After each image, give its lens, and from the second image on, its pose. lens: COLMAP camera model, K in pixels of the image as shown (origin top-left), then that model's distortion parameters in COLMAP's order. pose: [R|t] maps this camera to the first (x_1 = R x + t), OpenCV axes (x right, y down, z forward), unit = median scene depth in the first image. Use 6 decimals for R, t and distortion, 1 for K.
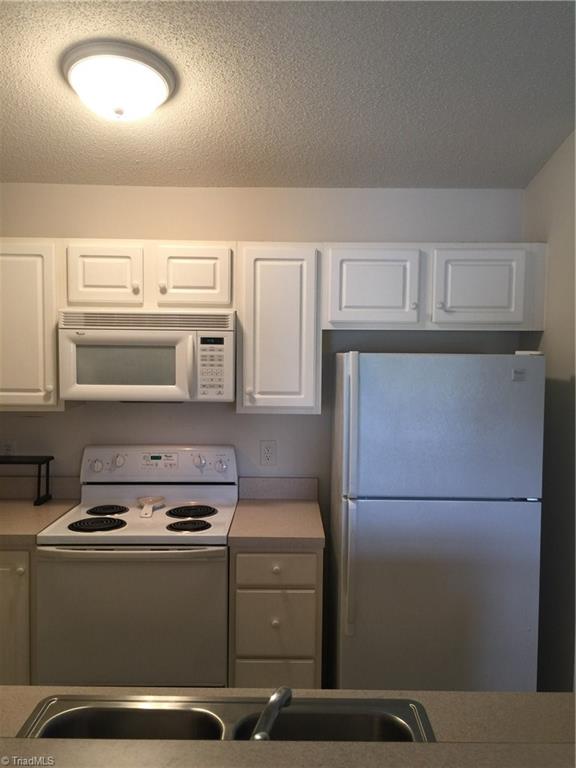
lens RADIAL K [[657.6, 0, 291.3], [0, 657.6, 380.3], [0, 0, 1]] dist [0.085865, -0.118188]
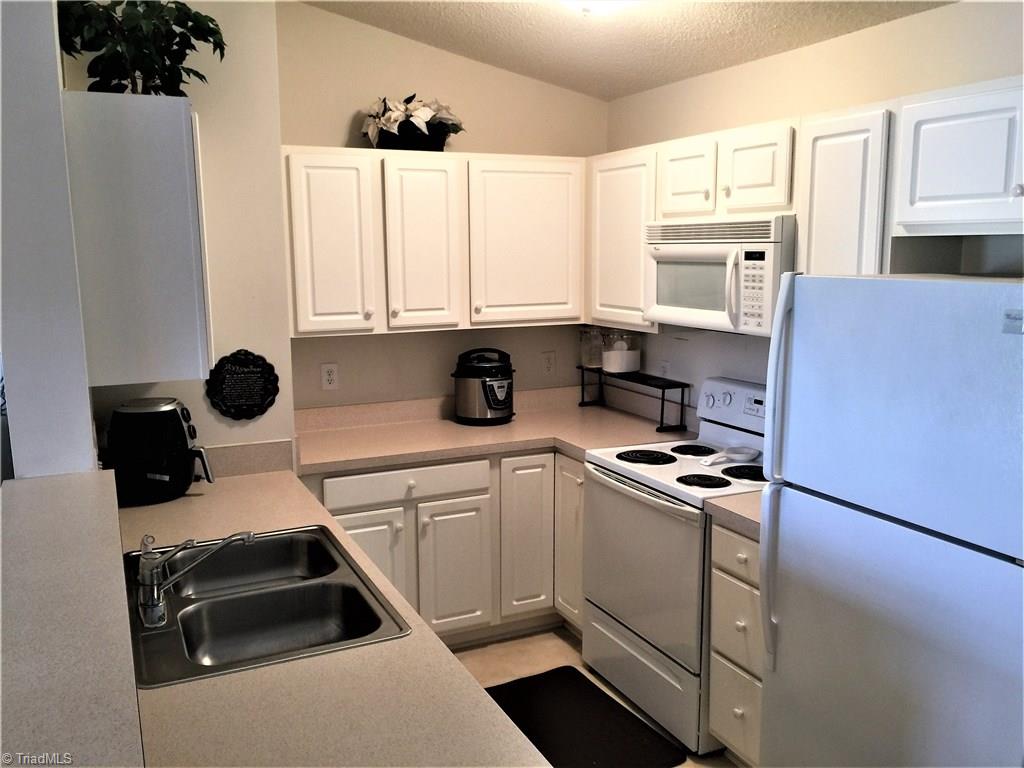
lens RADIAL K [[876.7, 0, 514.5], [0, 876.7, 374.3], [0, 0, 1]] dist [0.085865, -0.118188]
pose [[0.436967, 0.116817, -0.891860, 0.690106], [-0.042803, 0.993108, 0.109107, -0.022845], [0.898458, -0.009502, 0.438956, 0.292609]]
